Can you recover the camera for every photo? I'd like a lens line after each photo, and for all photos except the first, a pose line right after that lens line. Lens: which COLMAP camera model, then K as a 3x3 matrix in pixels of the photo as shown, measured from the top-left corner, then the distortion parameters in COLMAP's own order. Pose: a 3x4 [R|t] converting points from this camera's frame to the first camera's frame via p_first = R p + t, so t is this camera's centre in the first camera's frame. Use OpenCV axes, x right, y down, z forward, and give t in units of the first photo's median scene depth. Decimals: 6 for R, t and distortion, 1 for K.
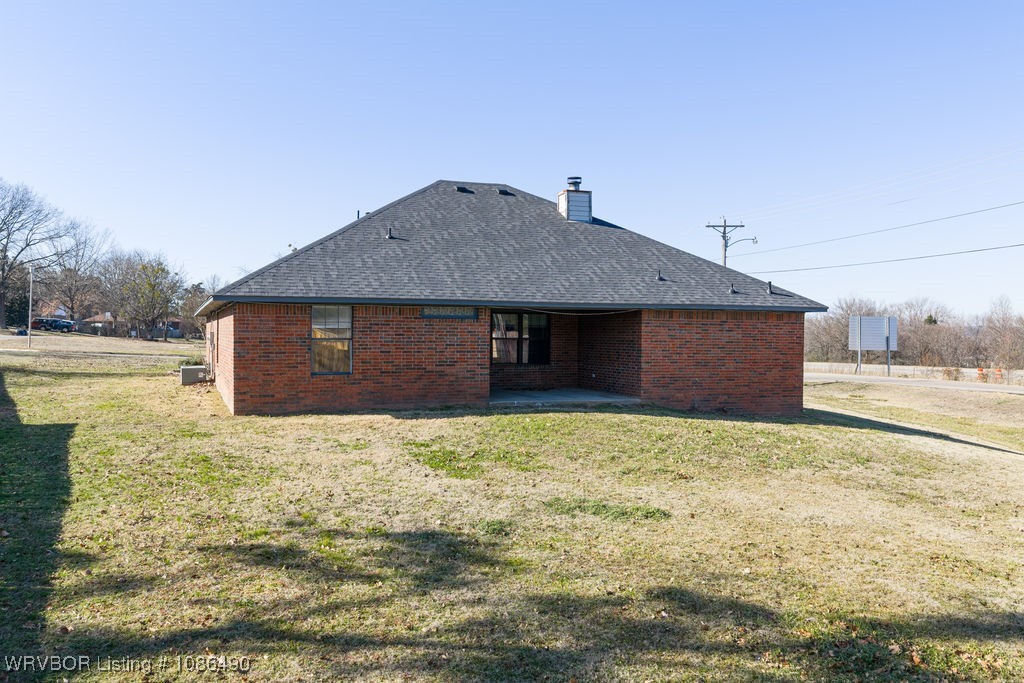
lens RADIAL K [[844.9, 0, 514.7], [0, 844.9, 339.1], [0, 0, 1]] dist [0.019753, -0.033000]
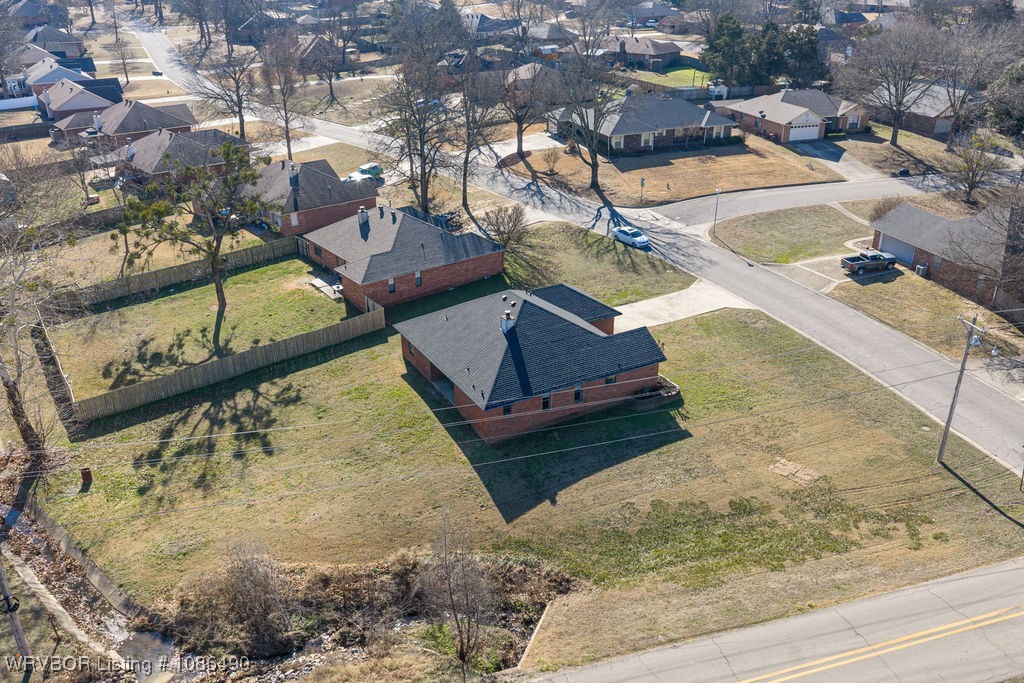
lens RADIAL K [[844.9, 0, 514.7], [0, 844.9, 339.1], [0, 0, 1]] dist [0.019753, -0.033000]
pose [[0.125178, 0.410100, -0.903409, 2.507799], [0.008947, 0.910068, 0.414363, -1.234098], [0.992094, -0.059952, 0.110252, 0.865397]]
